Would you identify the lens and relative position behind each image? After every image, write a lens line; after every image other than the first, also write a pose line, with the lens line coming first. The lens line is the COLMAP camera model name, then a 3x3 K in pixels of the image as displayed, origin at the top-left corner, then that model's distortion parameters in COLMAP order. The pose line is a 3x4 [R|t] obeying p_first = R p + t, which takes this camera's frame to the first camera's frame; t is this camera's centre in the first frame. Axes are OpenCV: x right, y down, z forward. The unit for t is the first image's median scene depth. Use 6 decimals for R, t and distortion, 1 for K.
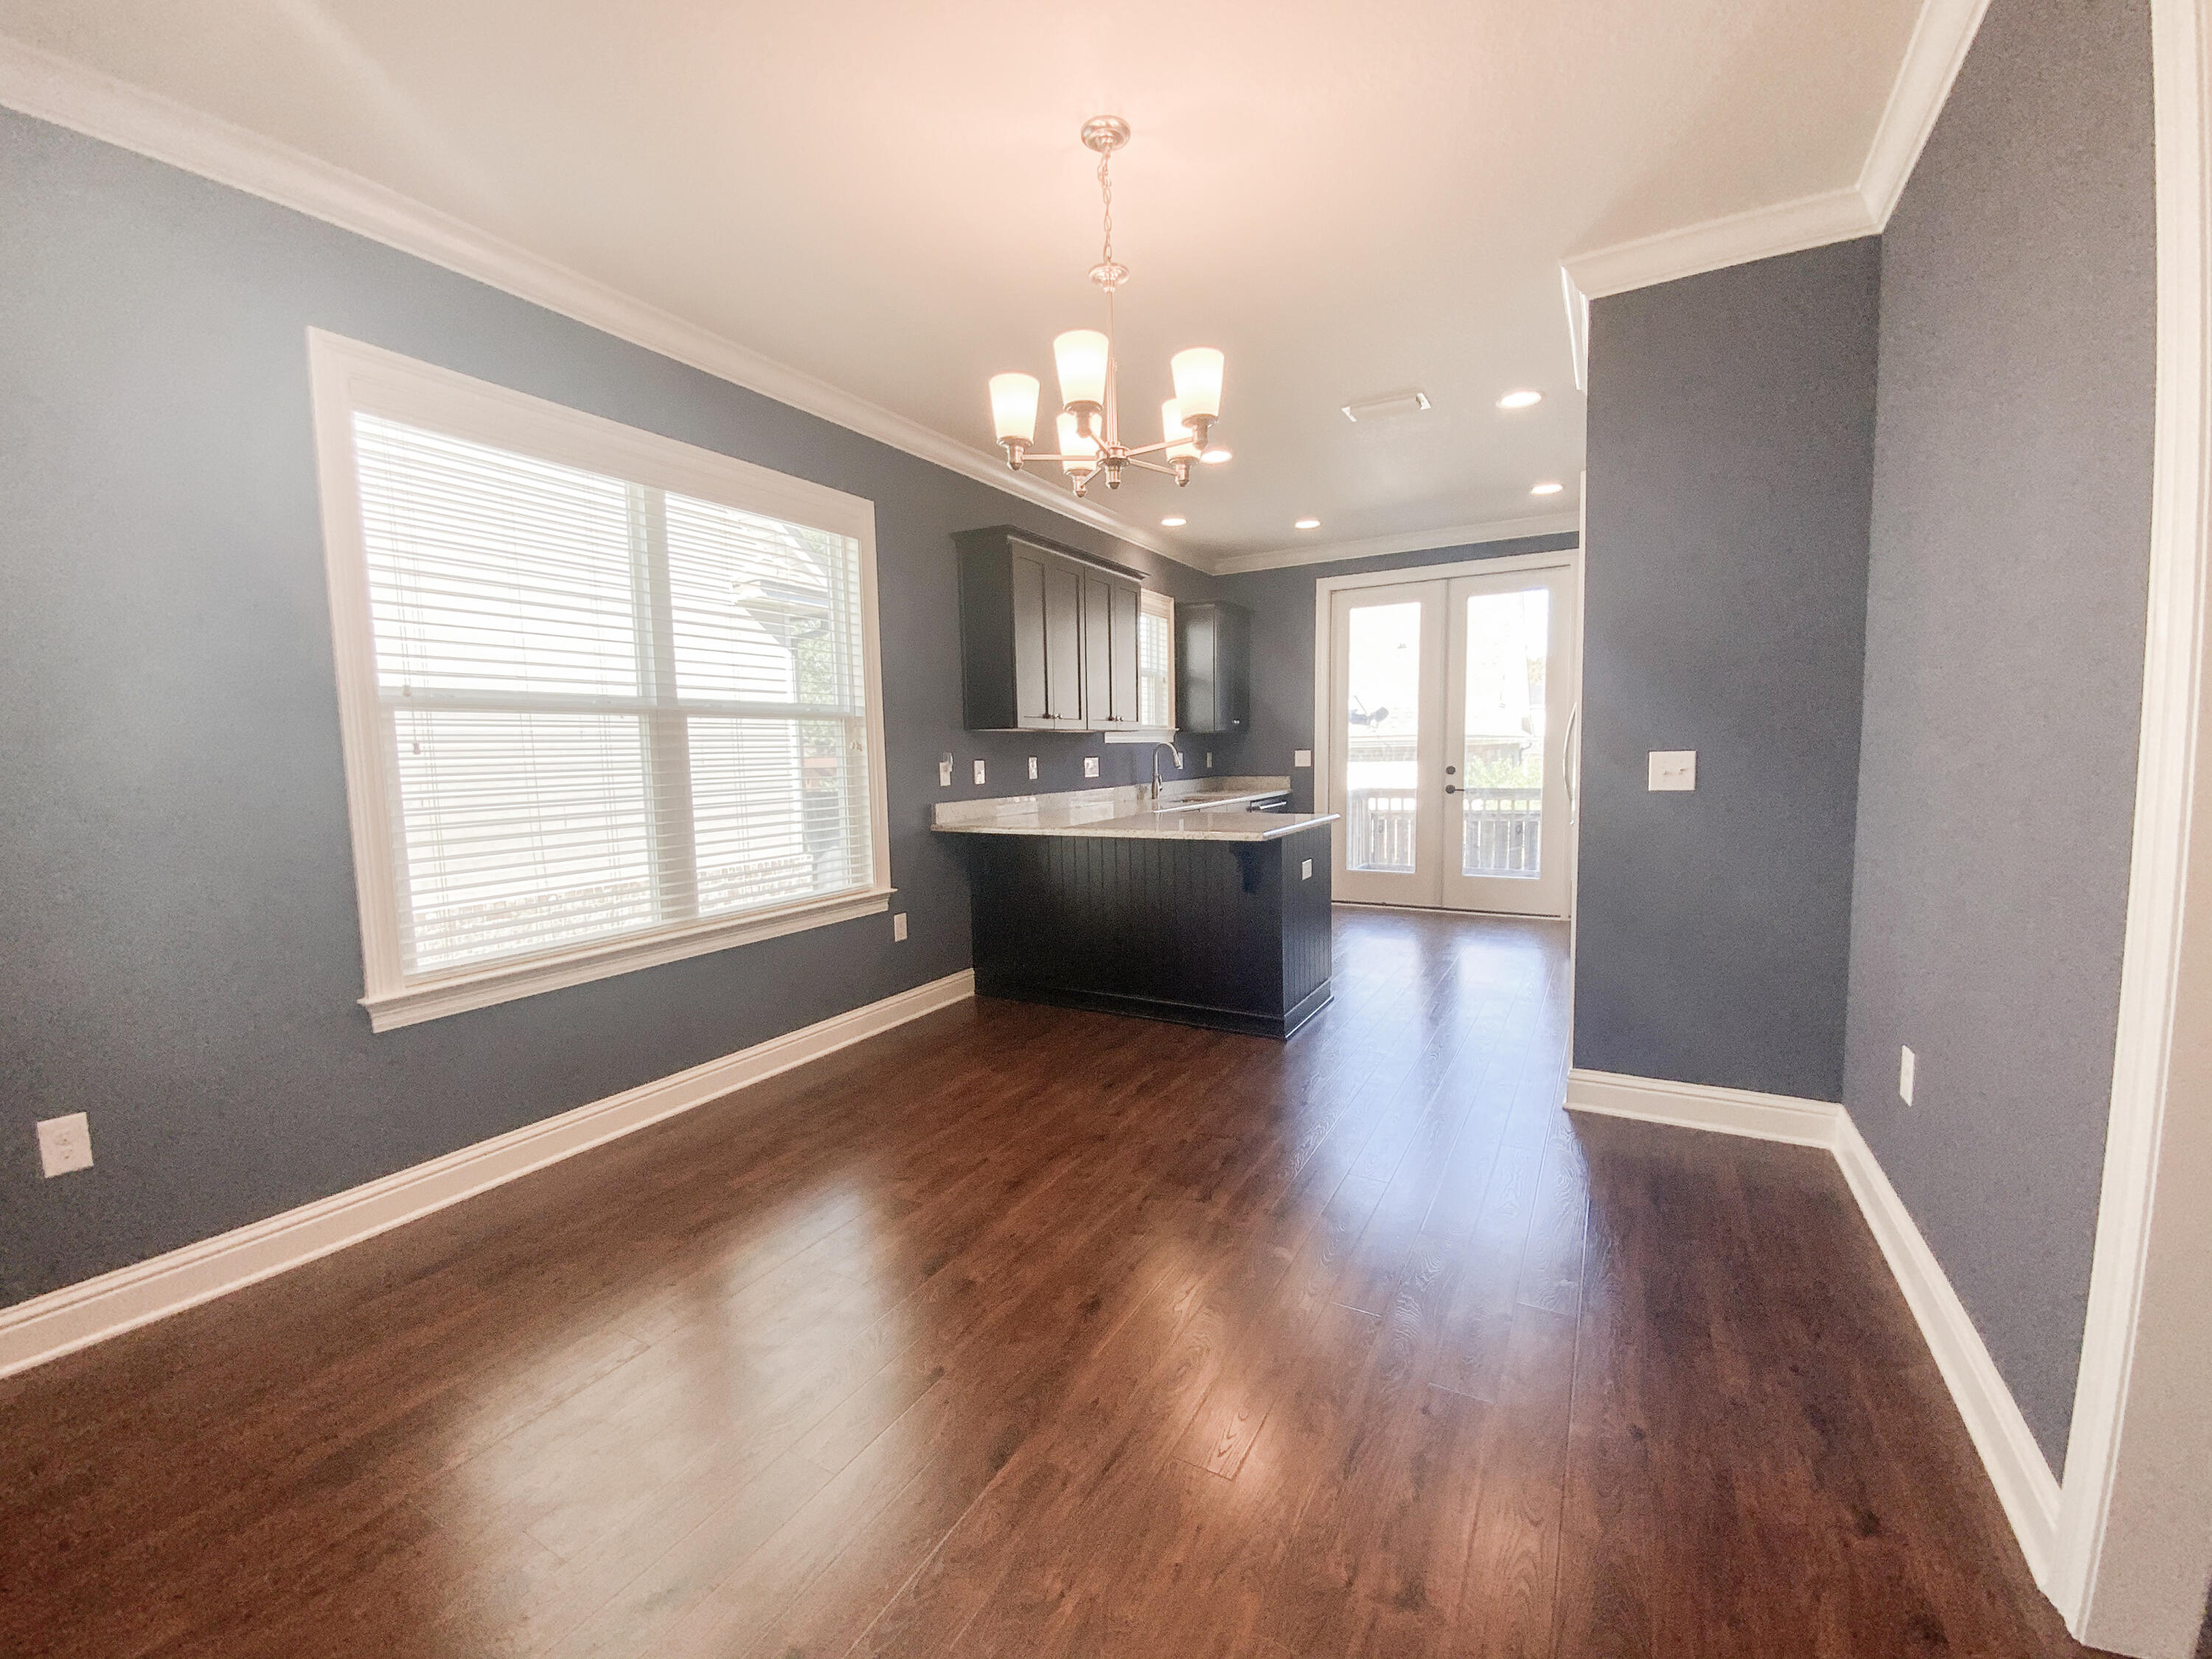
lens RADIAL K [[892.8, 0, 1110.3], [0, 892.8, 830.3], [0, 0, 1]] dist [-0.001029, -0.000132]
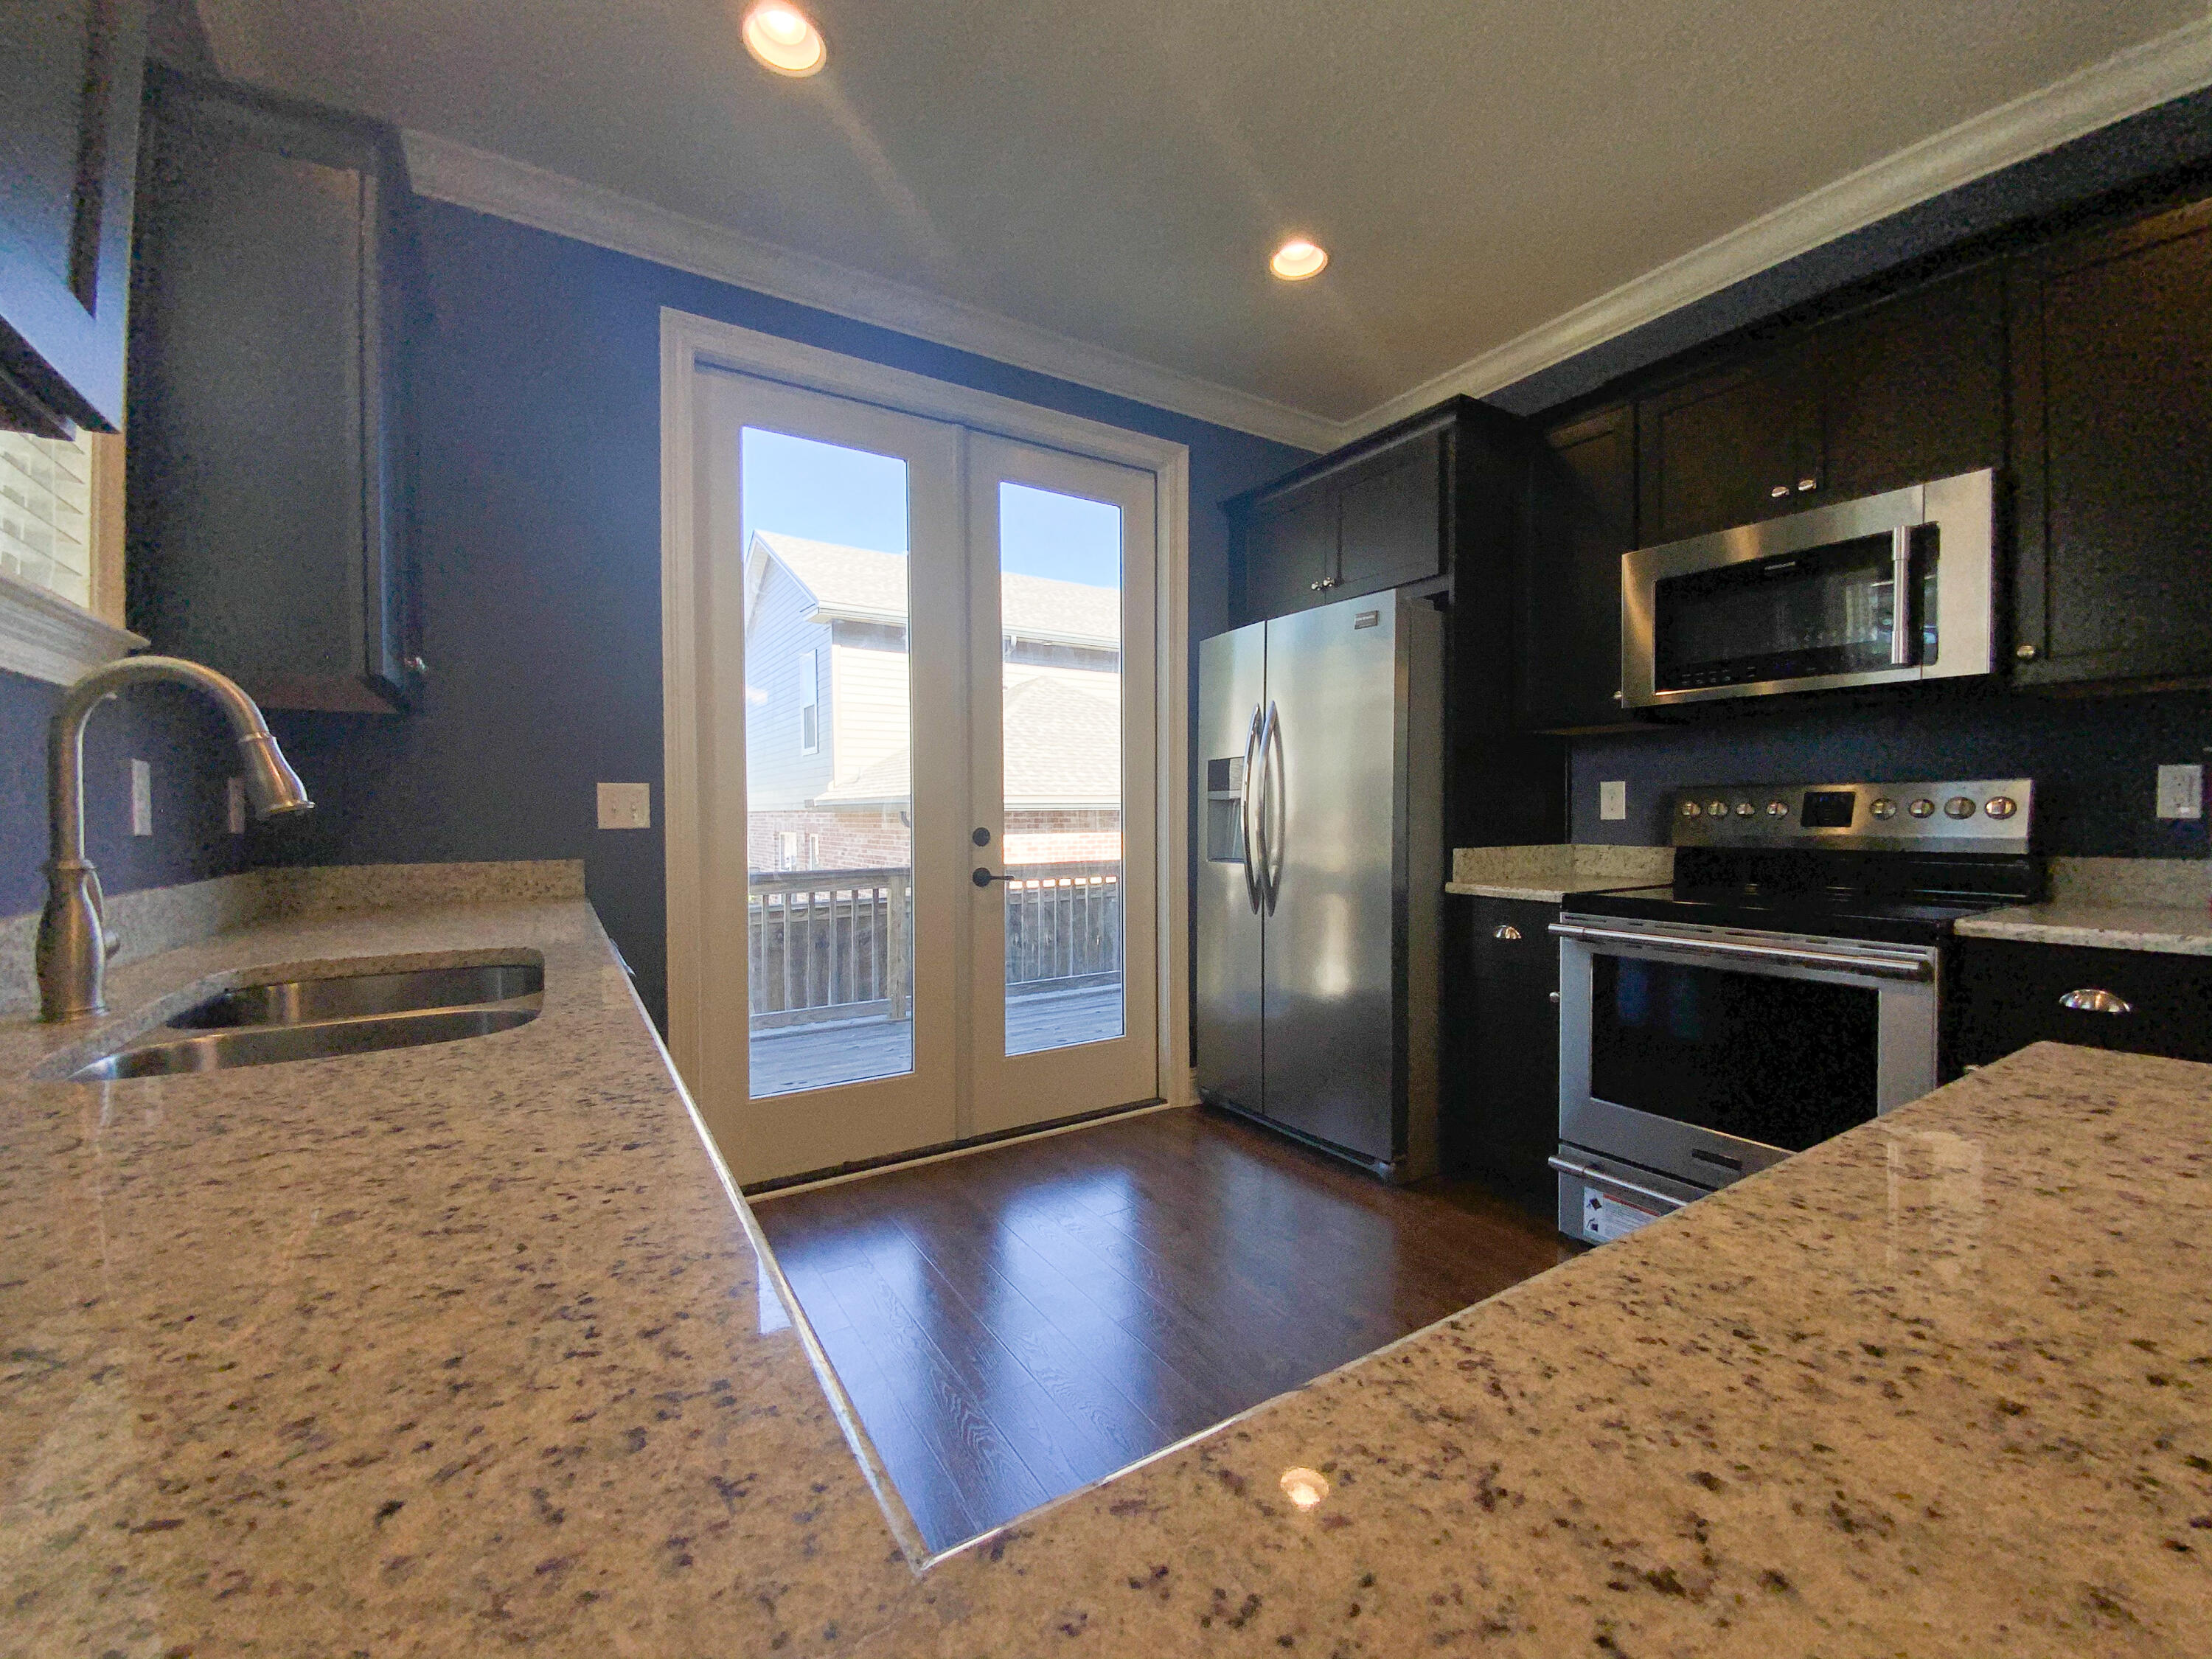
lens RADIAL K [[892.8, 0, 1110.3], [0, 892.8, 830.3], [0, 0, 1]] dist [-0.001029, -0.000132]
pose [[0.464306, 0.004468, 0.885663, -0.000659], [0.071546, 0.996530, -0.042535, -0.044391], [-0.882780, 0.083115, 0.462376, 0.700923]]
